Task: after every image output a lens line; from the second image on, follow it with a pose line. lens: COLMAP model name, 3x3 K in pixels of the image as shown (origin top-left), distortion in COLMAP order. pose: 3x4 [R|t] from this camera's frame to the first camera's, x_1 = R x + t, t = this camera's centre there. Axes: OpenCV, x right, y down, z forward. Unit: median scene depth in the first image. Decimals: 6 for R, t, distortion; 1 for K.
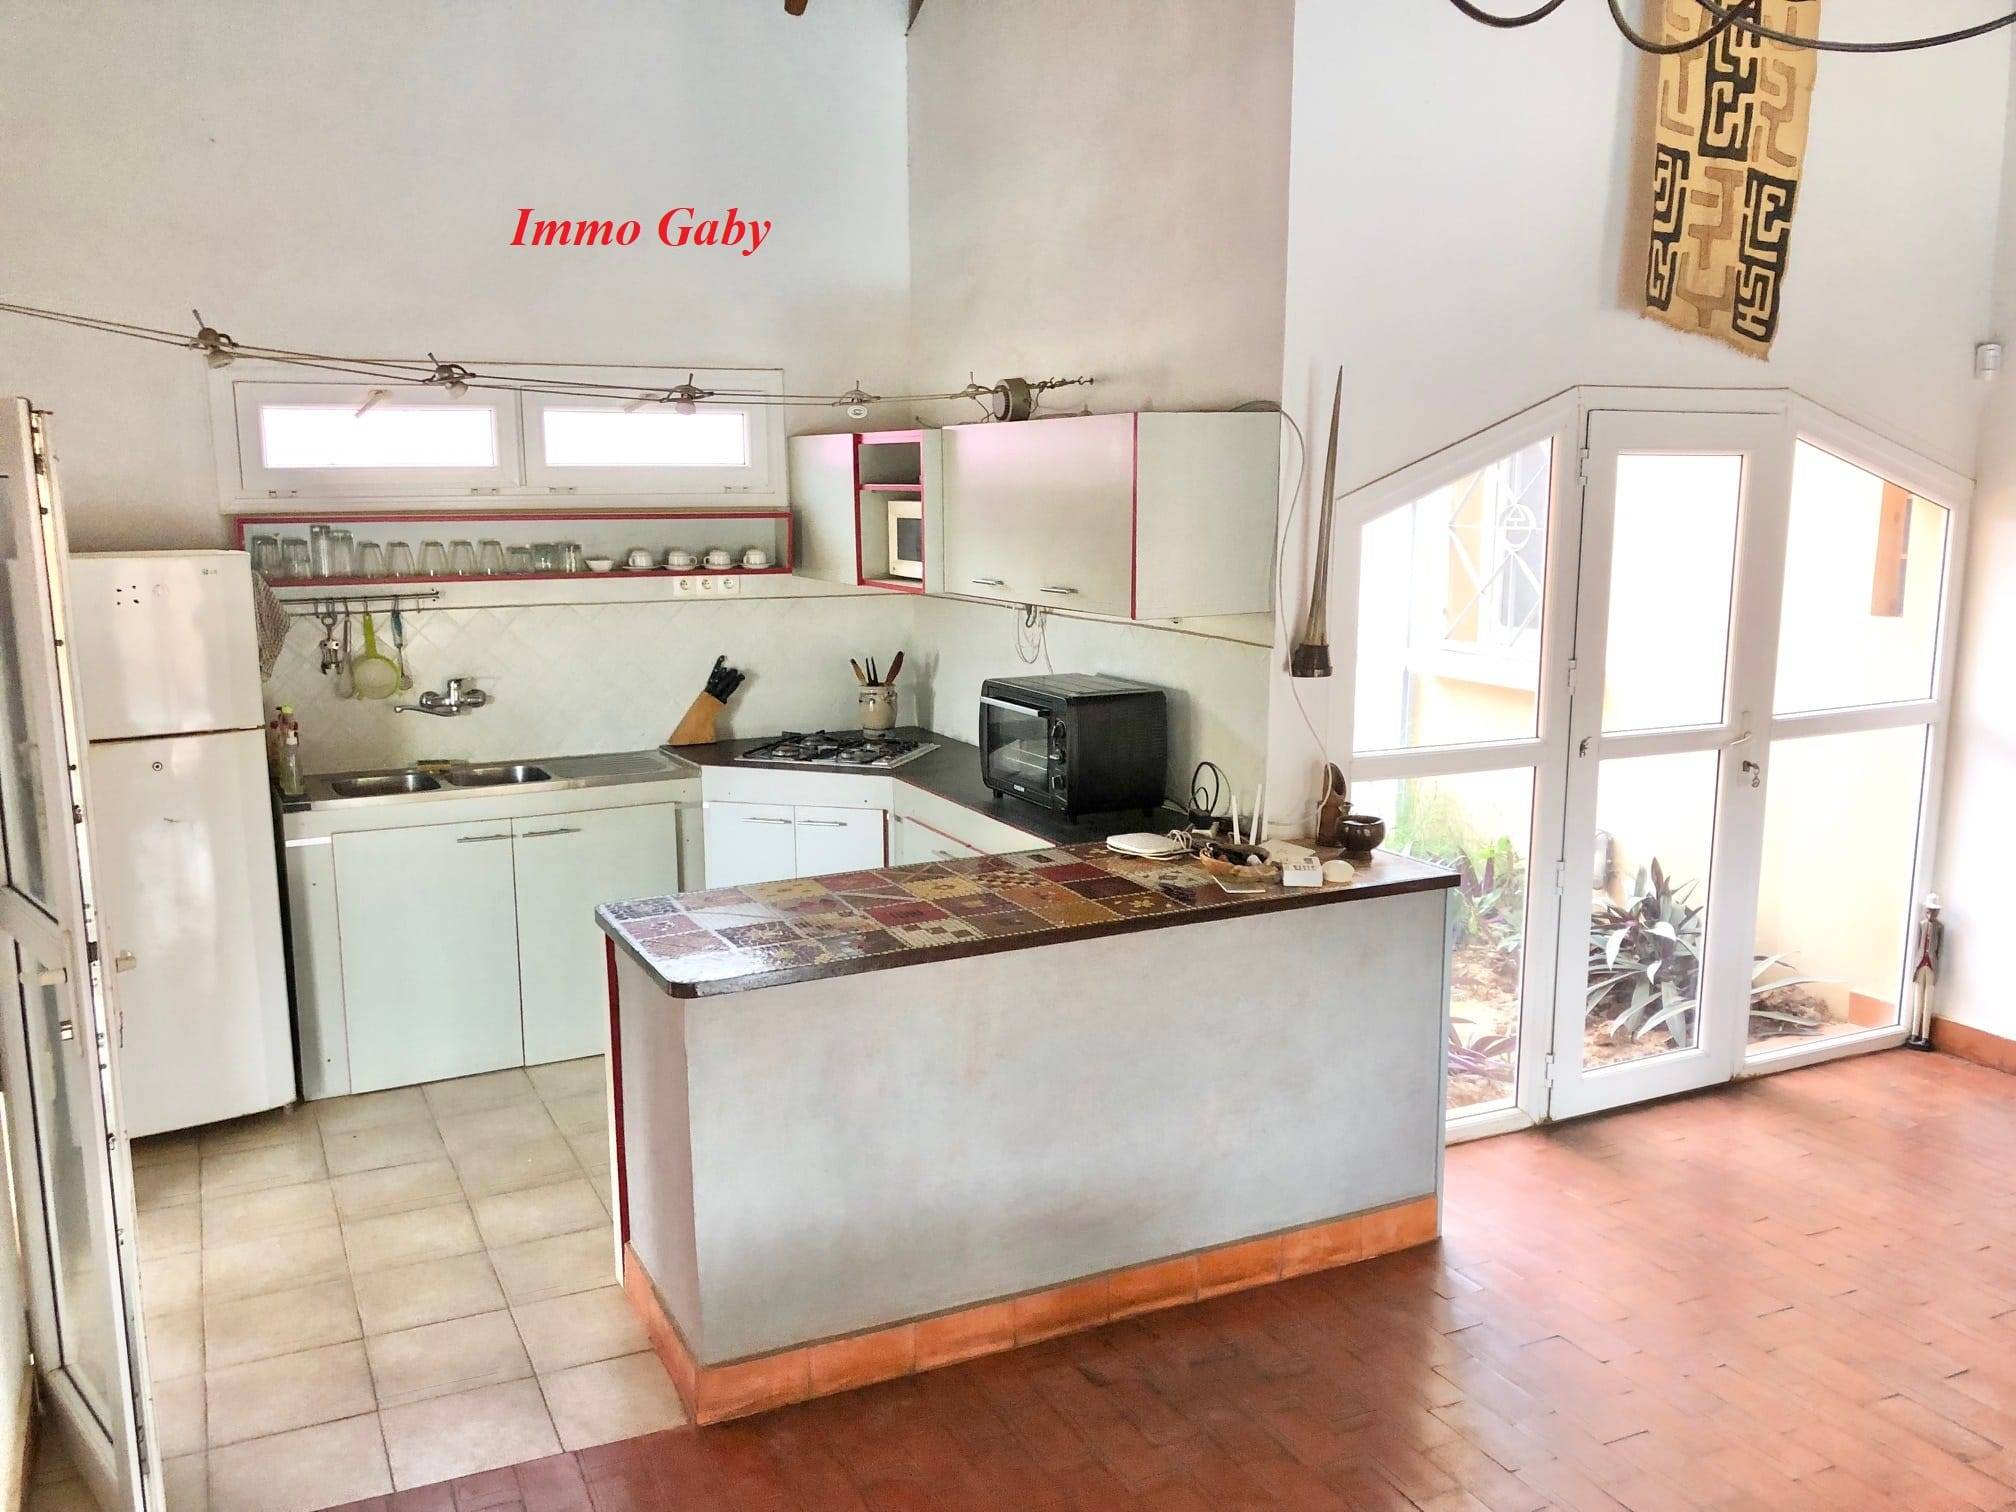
lens RADIAL K [[1659.6, 0, 998.9], [0, 1659.6, 799.9], [0, 0, 1]] dist [0.028903, 0.014284]
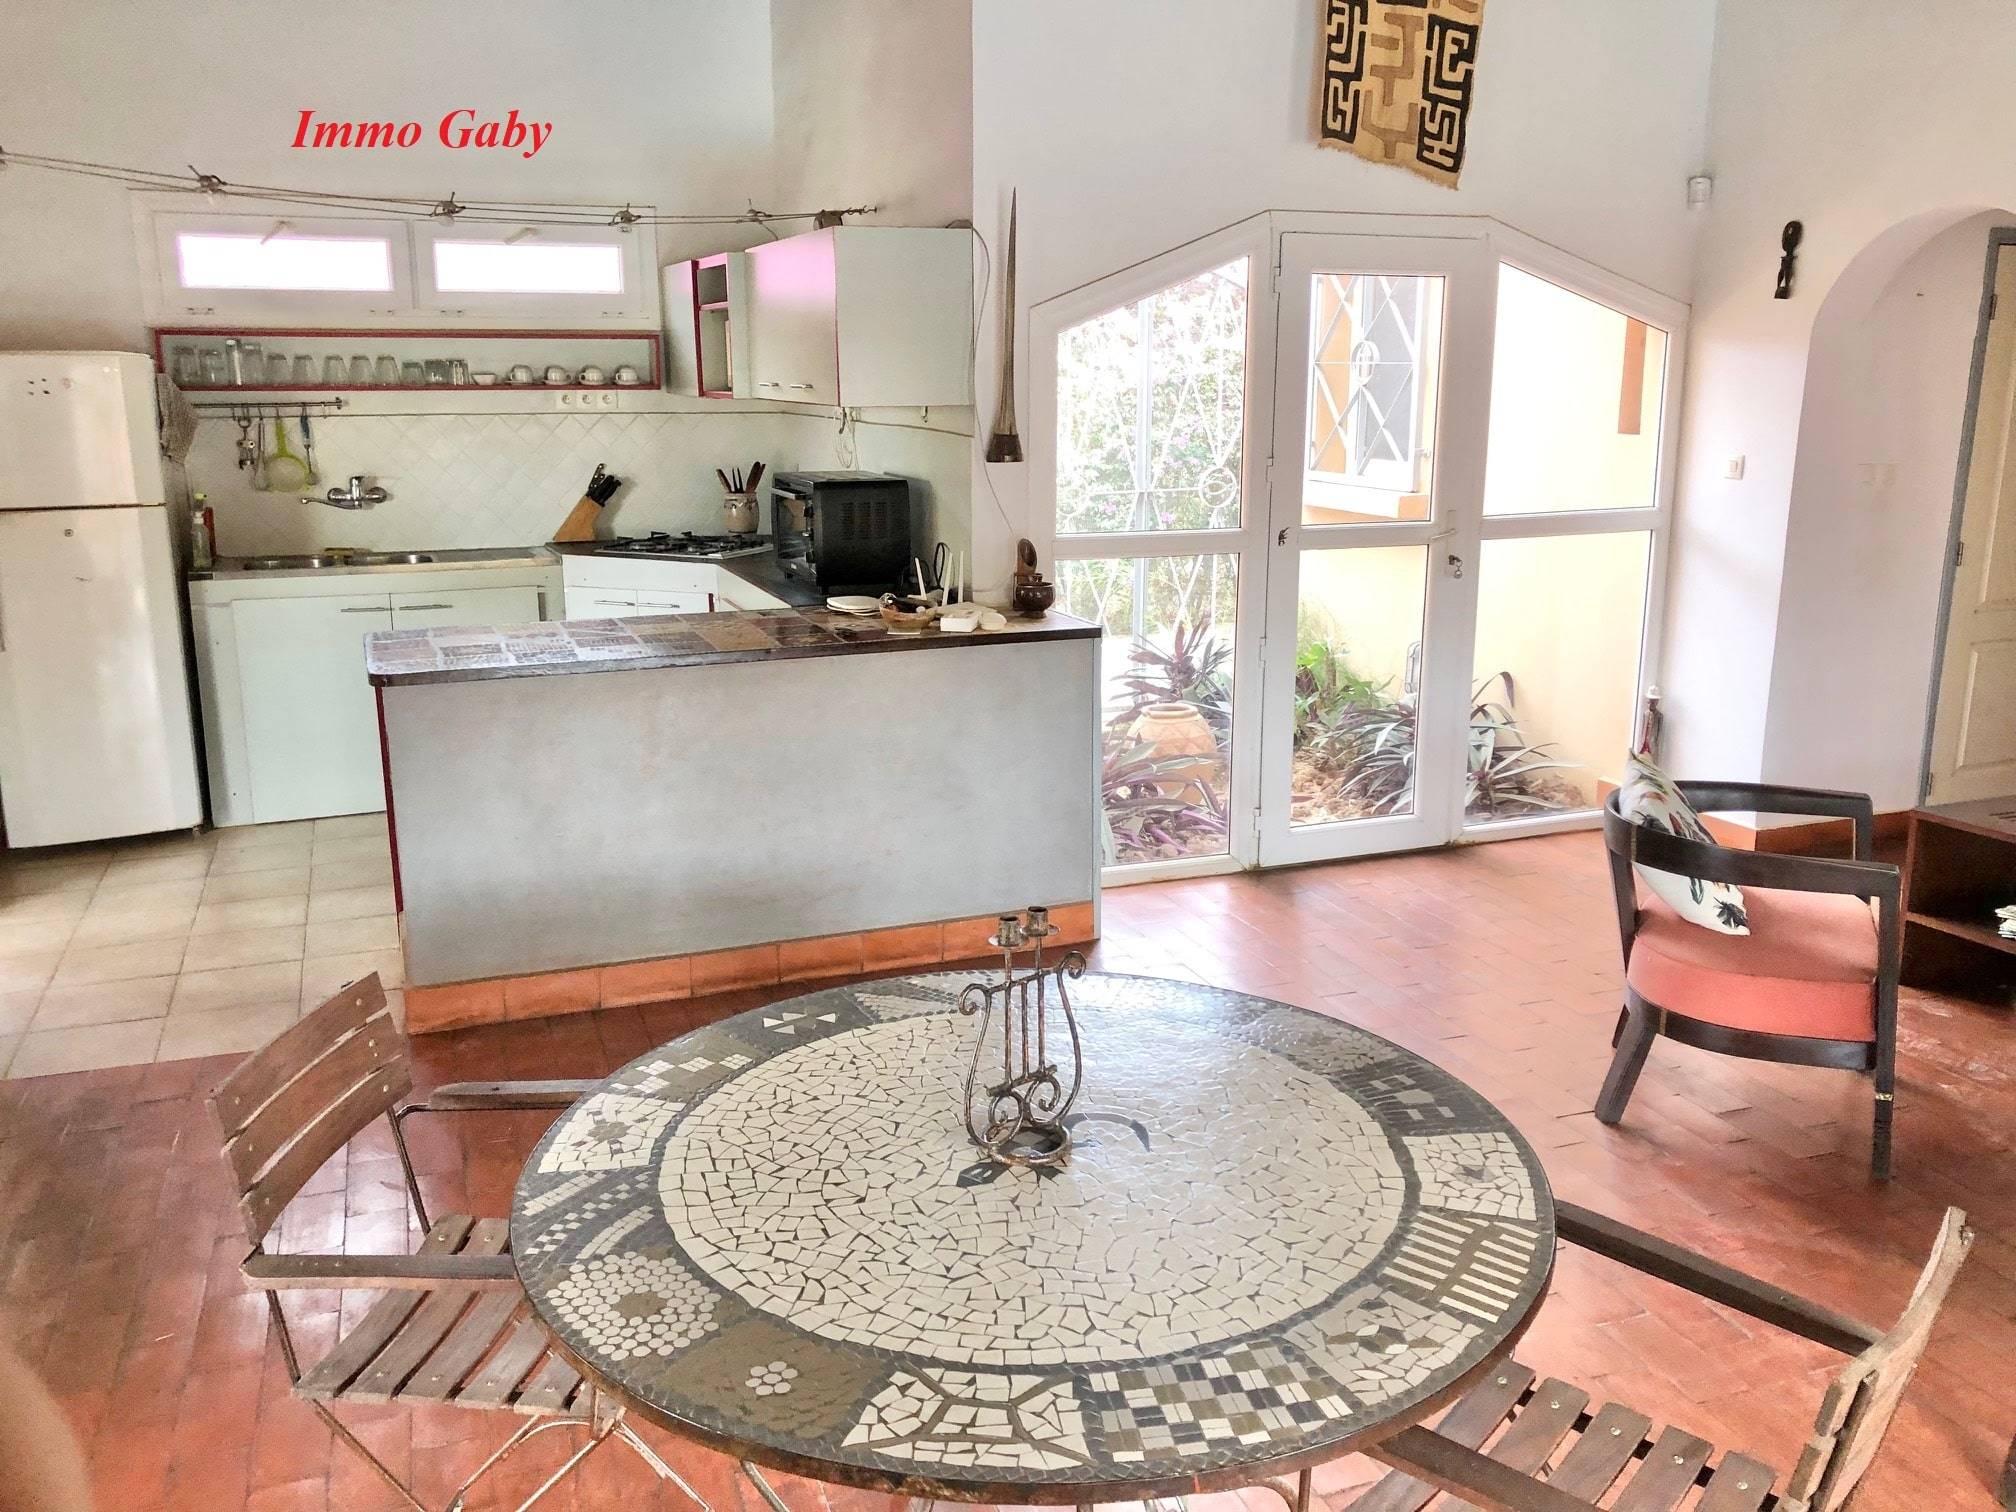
lens RADIAL K [[1659.6, 0, 1009.0], [0, 1659.6, 754.4], [0, 0, 1]] dist [0.028903, 0.014284]
pose [[0.997116, 0.021662, -0.072733, 0.236111], [-0.018424, 0.998822, 0.044889, 0.065791], [0.073620, -0.043420, 0.996341, -0.140313]]
